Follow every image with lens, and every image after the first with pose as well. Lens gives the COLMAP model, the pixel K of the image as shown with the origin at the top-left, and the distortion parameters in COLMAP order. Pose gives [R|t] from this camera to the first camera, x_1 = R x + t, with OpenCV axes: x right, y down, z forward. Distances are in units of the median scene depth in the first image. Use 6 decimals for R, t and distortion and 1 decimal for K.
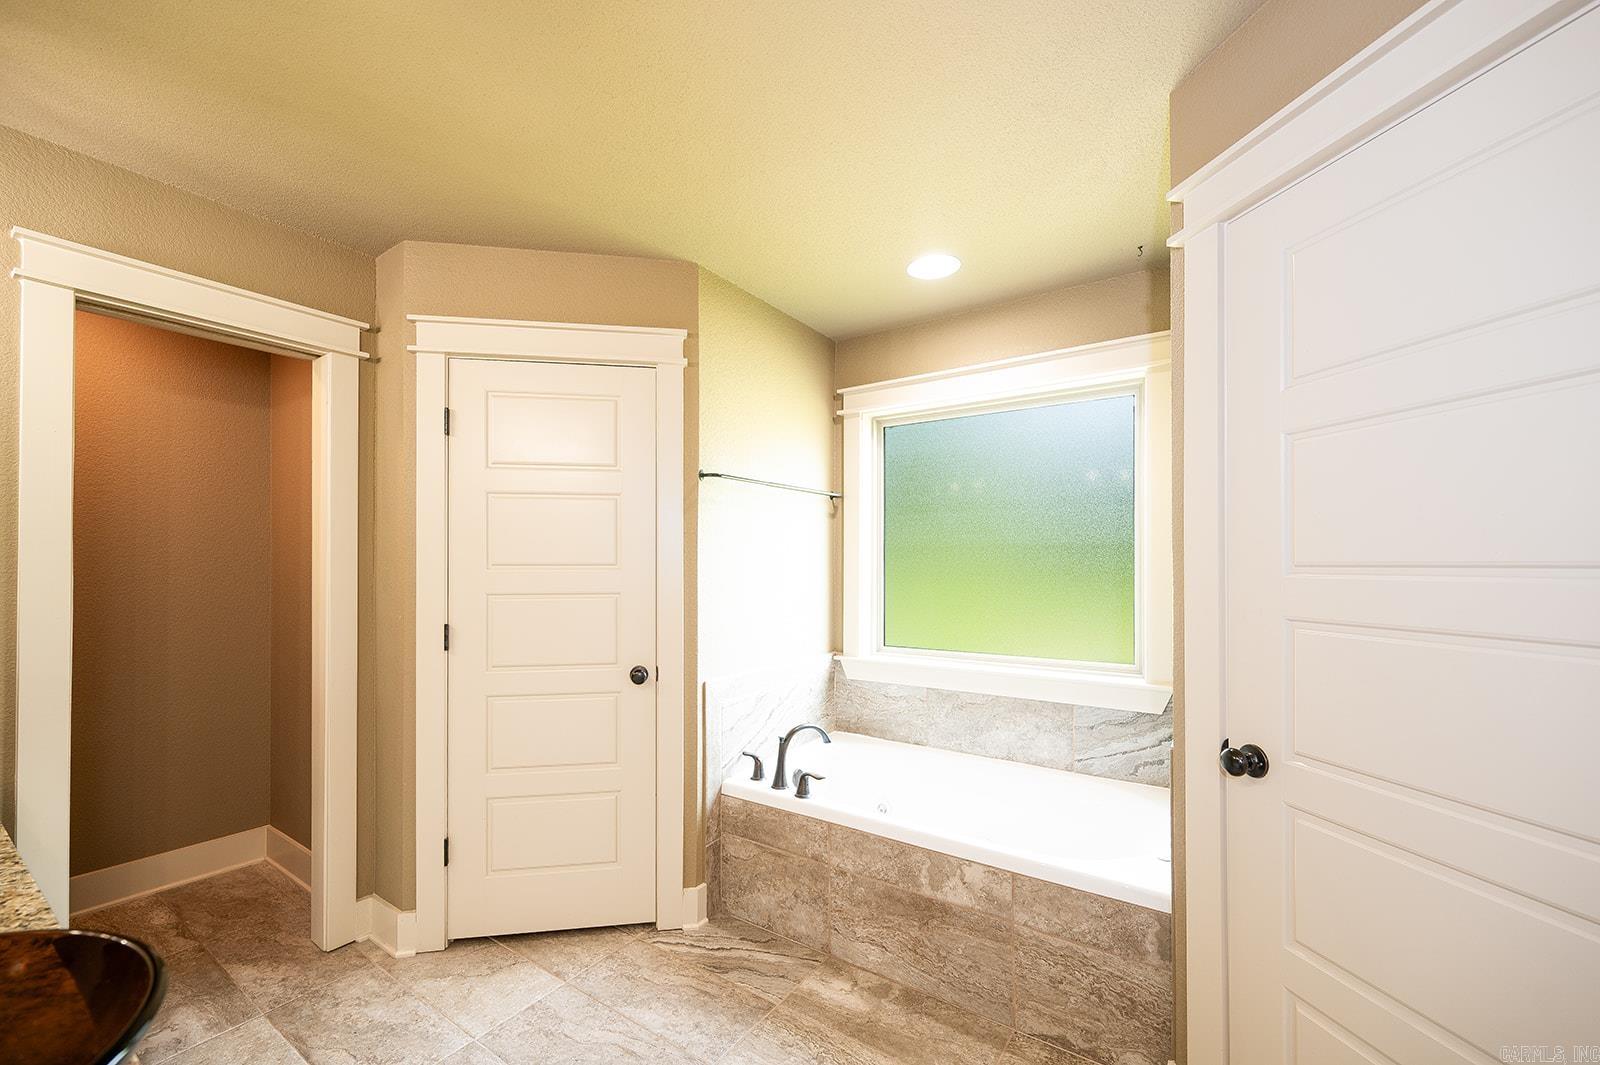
lens RADIAL K [[637.6, 0, 797.5], [0, 637.6, 564.0], [0, 0, 1]] dist [-0.000340, -0.000161]
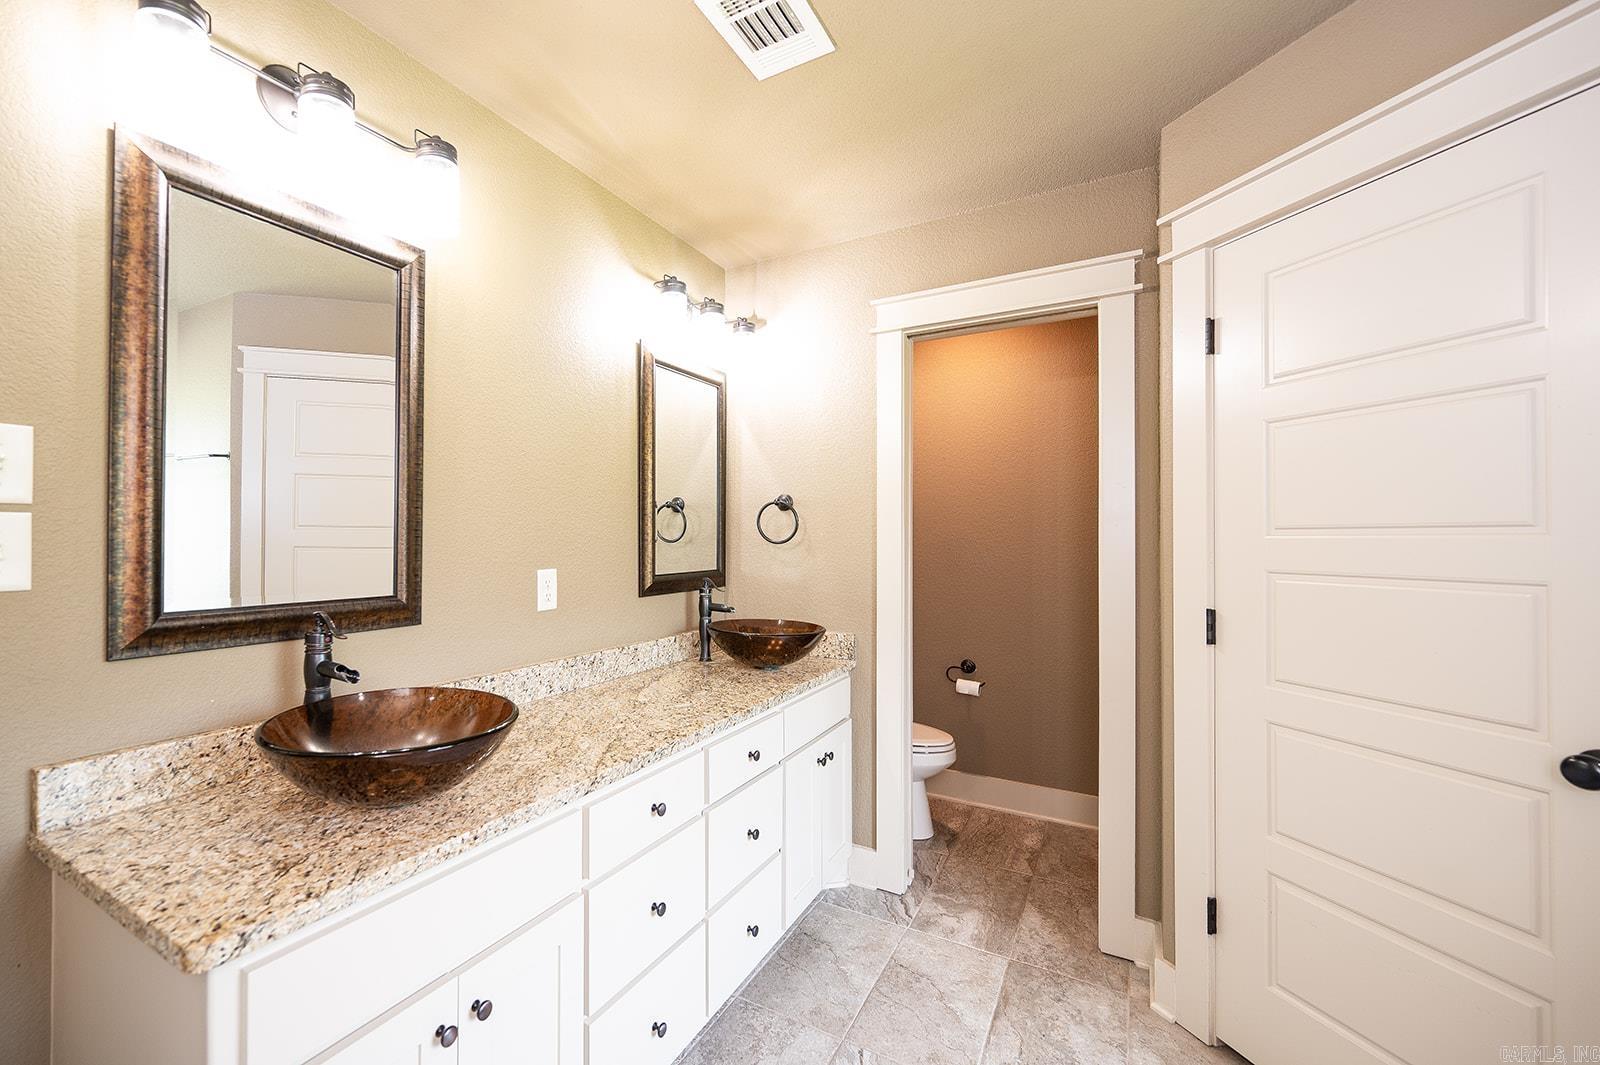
lens RADIAL K [[763.7, 0, 800.0], [0, 763.7, 532.5], [0, 0, 1]] dist [-0.002003, -0.000047]
pose [[0.019291, -0.004609, -0.999803, 0.352931], [0.005517, 0.999975, -0.004503, 0.006294], [0.999799, -0.005429, 0.019316, 0.539726]]
